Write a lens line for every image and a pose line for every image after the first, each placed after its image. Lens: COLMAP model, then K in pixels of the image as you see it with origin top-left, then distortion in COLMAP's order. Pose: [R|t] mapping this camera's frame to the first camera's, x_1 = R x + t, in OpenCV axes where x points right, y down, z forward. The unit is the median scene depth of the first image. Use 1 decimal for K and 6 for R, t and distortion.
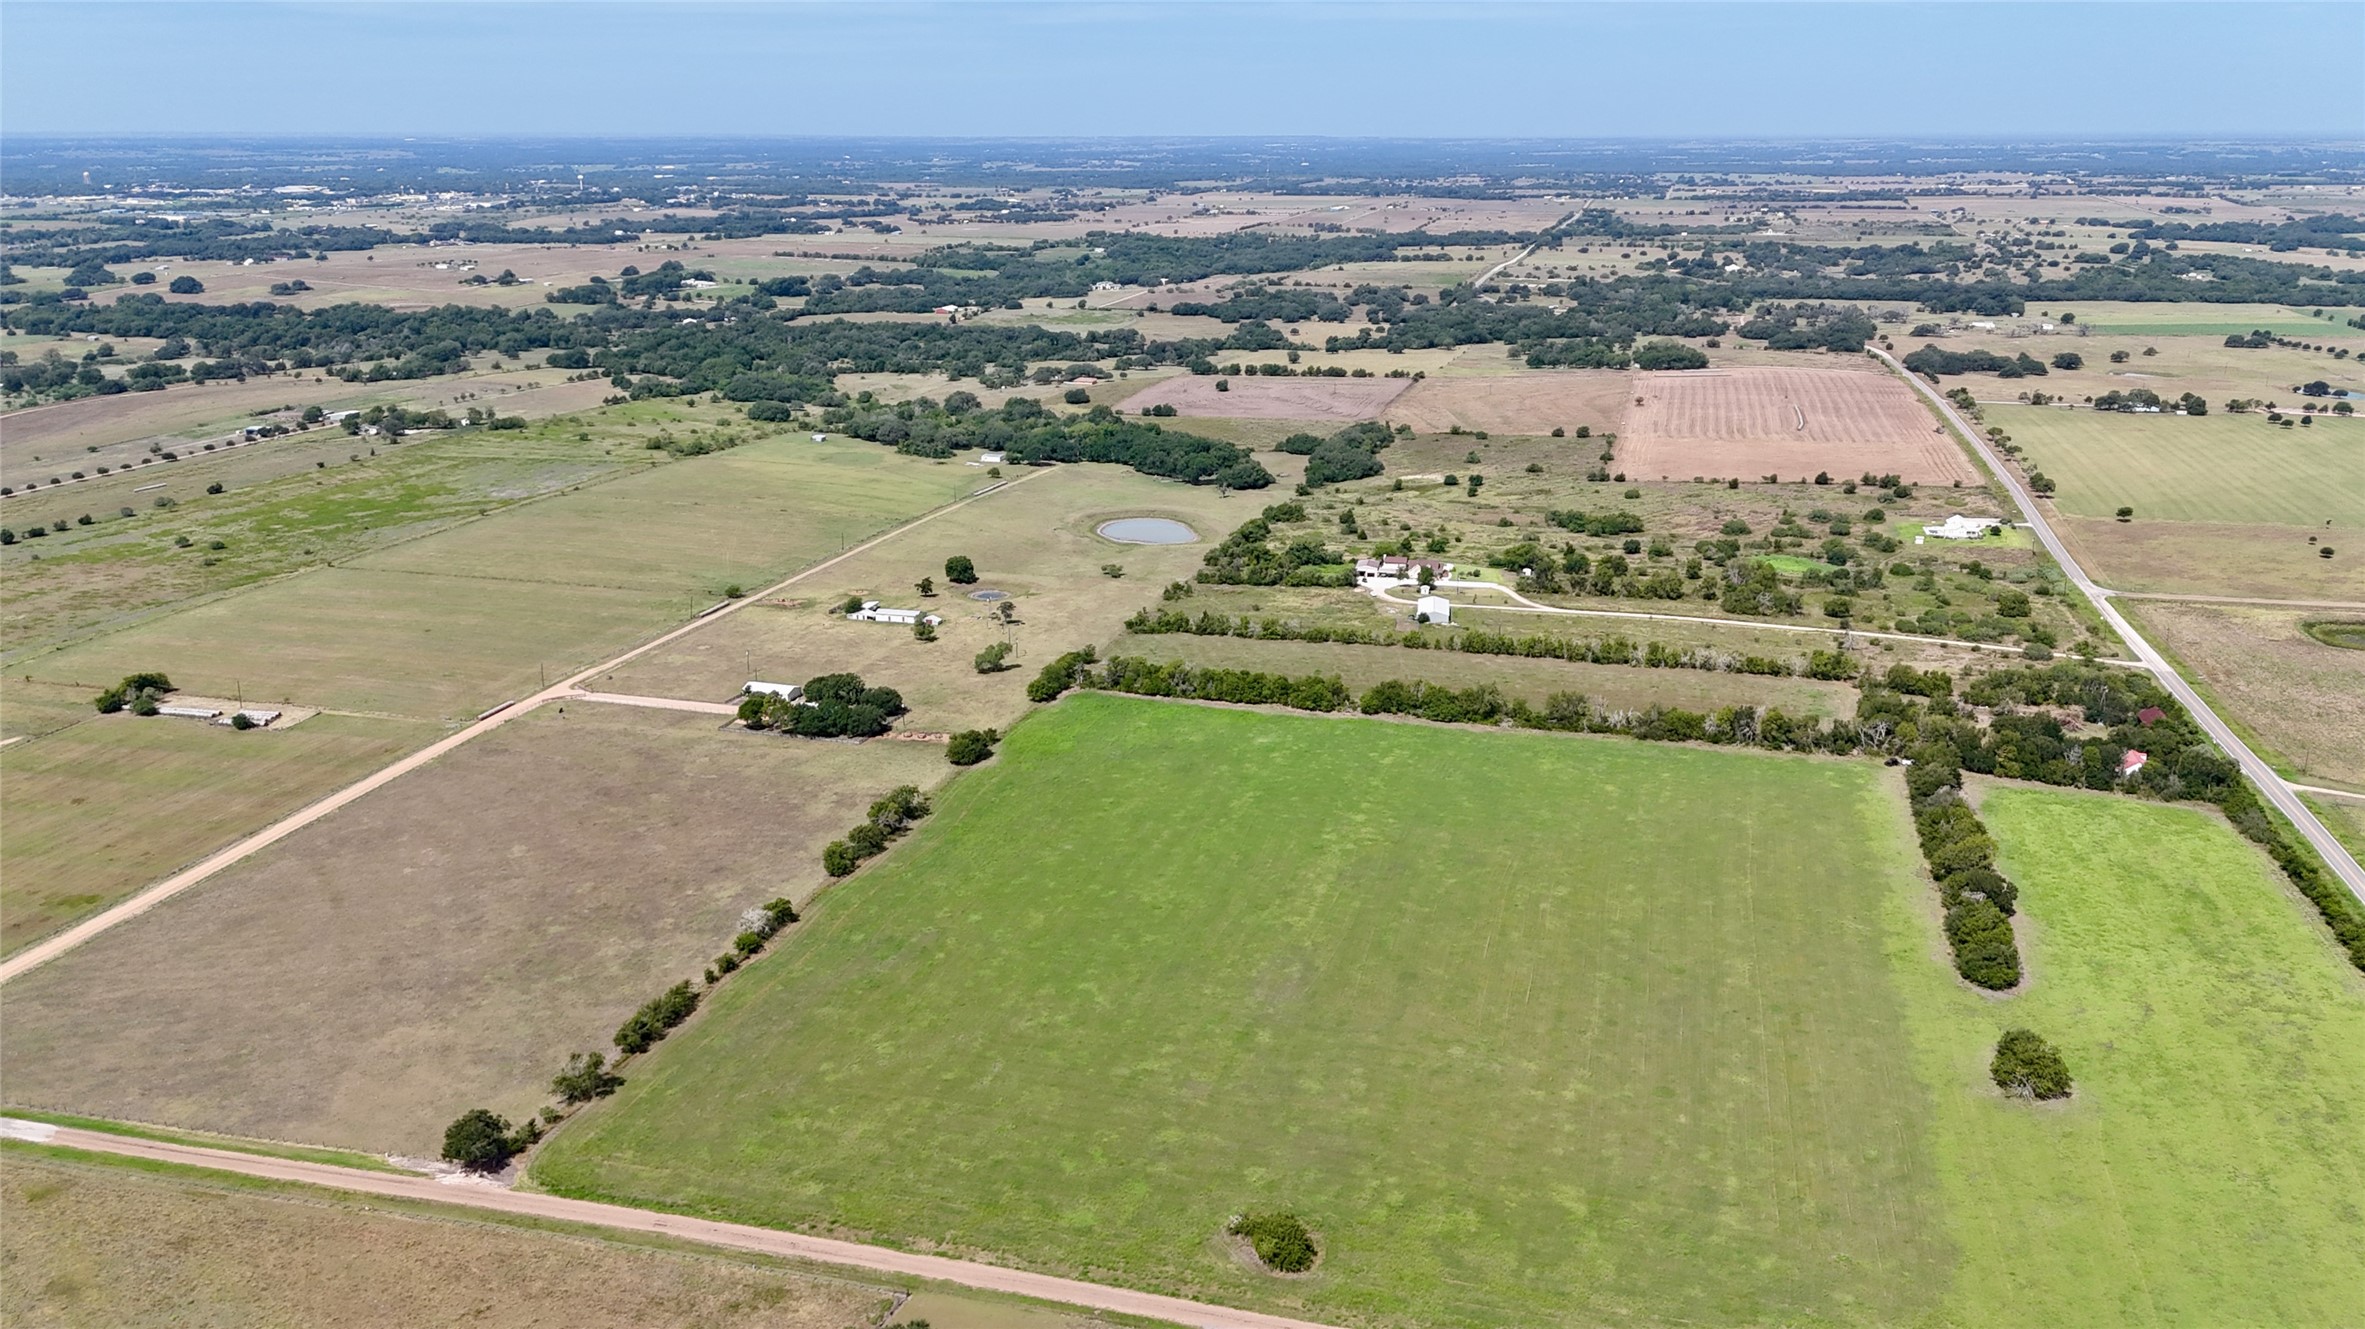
lens RADIAL K [[1729.7, 0, 1182.5], [0, 1729.7, 664.5], [0, 0, 1]] dist [0.068505, -0.064877]
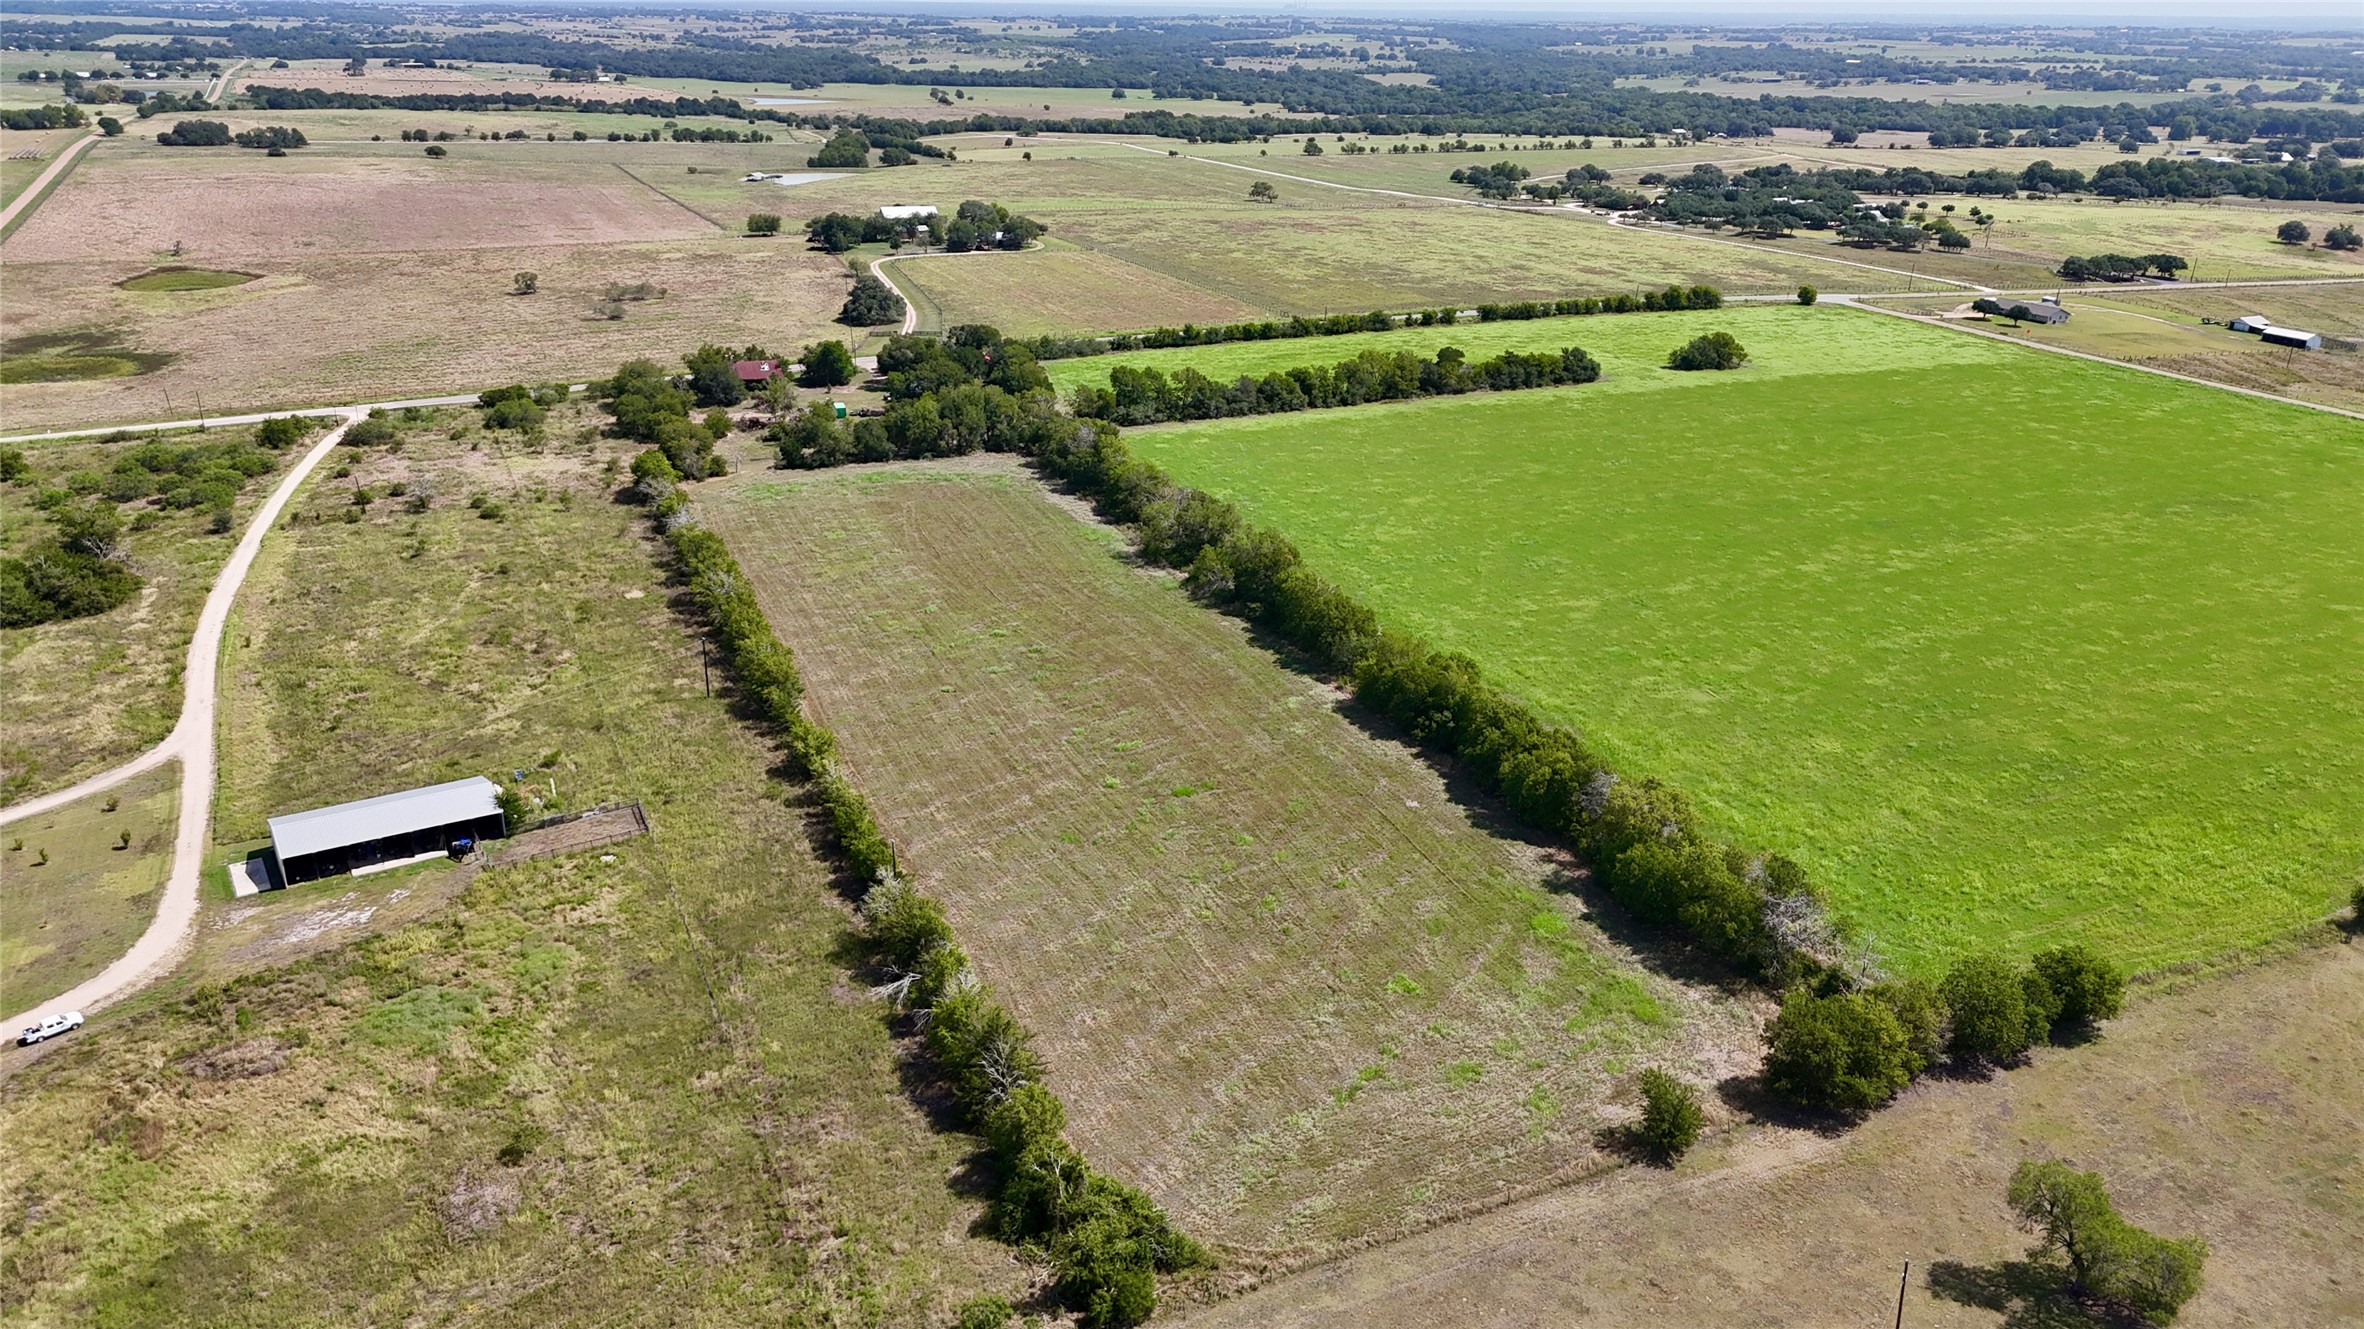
lens RADIAL K [[1729.0, 0, 1182.0], [0, 1729.0, 664.5], [0, 0, 1]] dist [0.068505, -0.064877]
pose [[-0.648457, -0.274913, 0.709877, -0.157496], [0.204808, 0.835127, 0.510507, -0.189423], [-0.733183, 0.476431, -0.485239, 1.091700]]
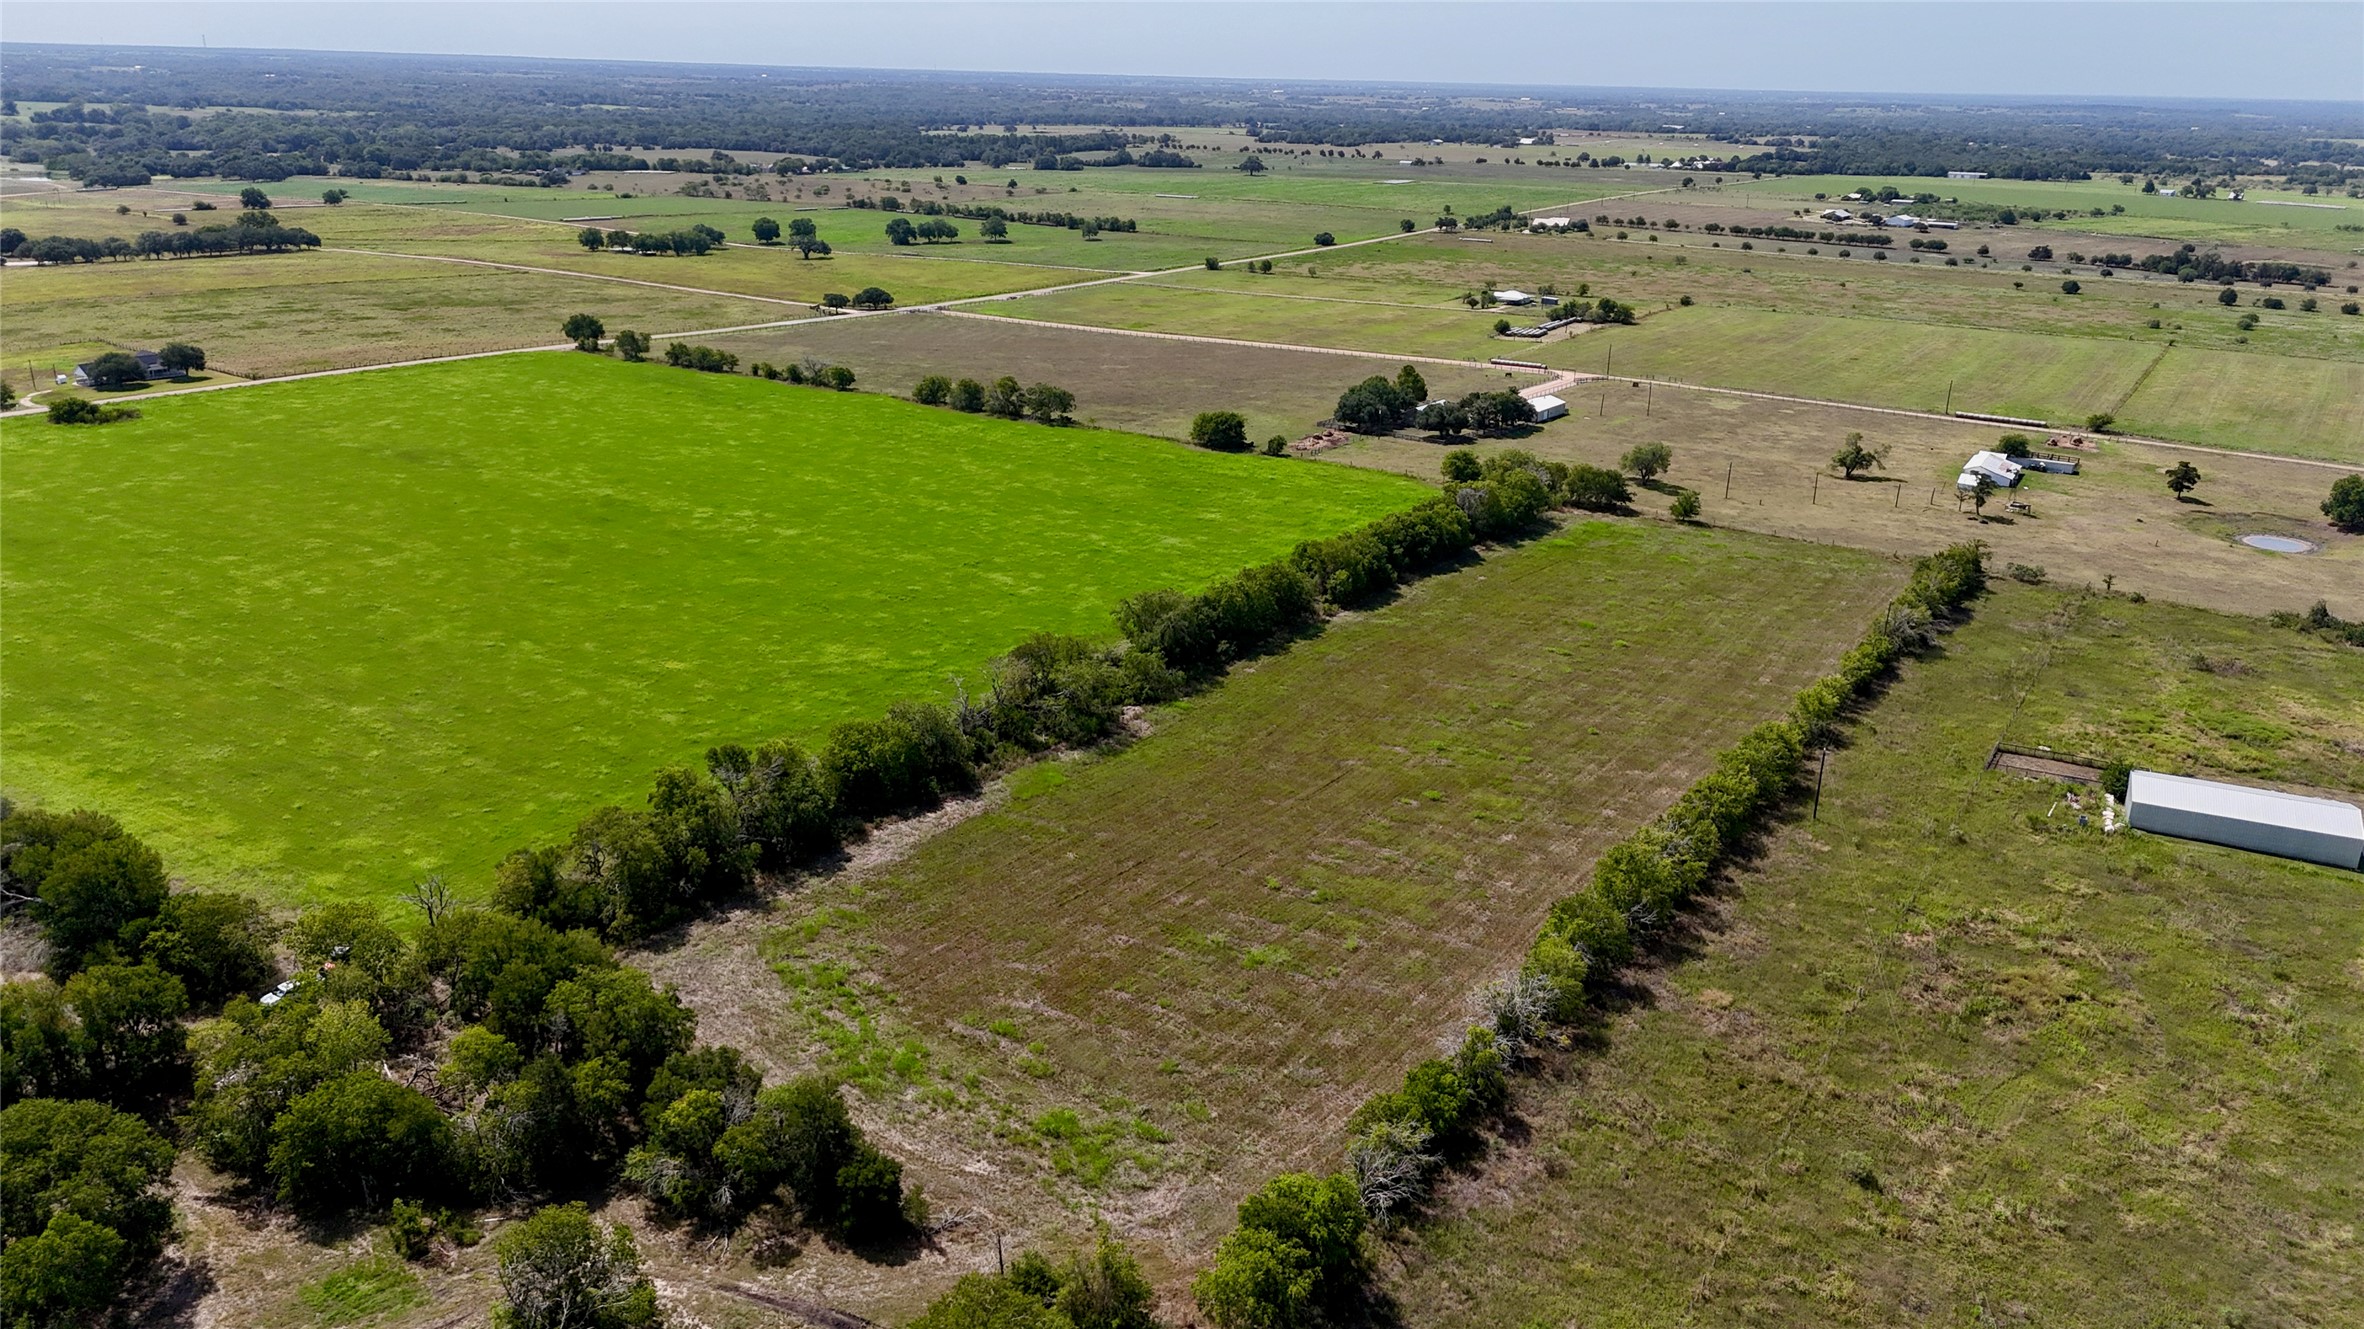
lens RADIAL K [[1729.0, 0, 1182.0], [0, 1729.0, 664.5], [0, 0, 1]] dist [0.068505, -0.064877]
pose [[-0.282848, 0.307061, -0.908686, 0.499288], [-0.293098, 0.874387, 0.386704, -0.125048], [0.913285, 0.375713, -0.157320, 0.918844]]
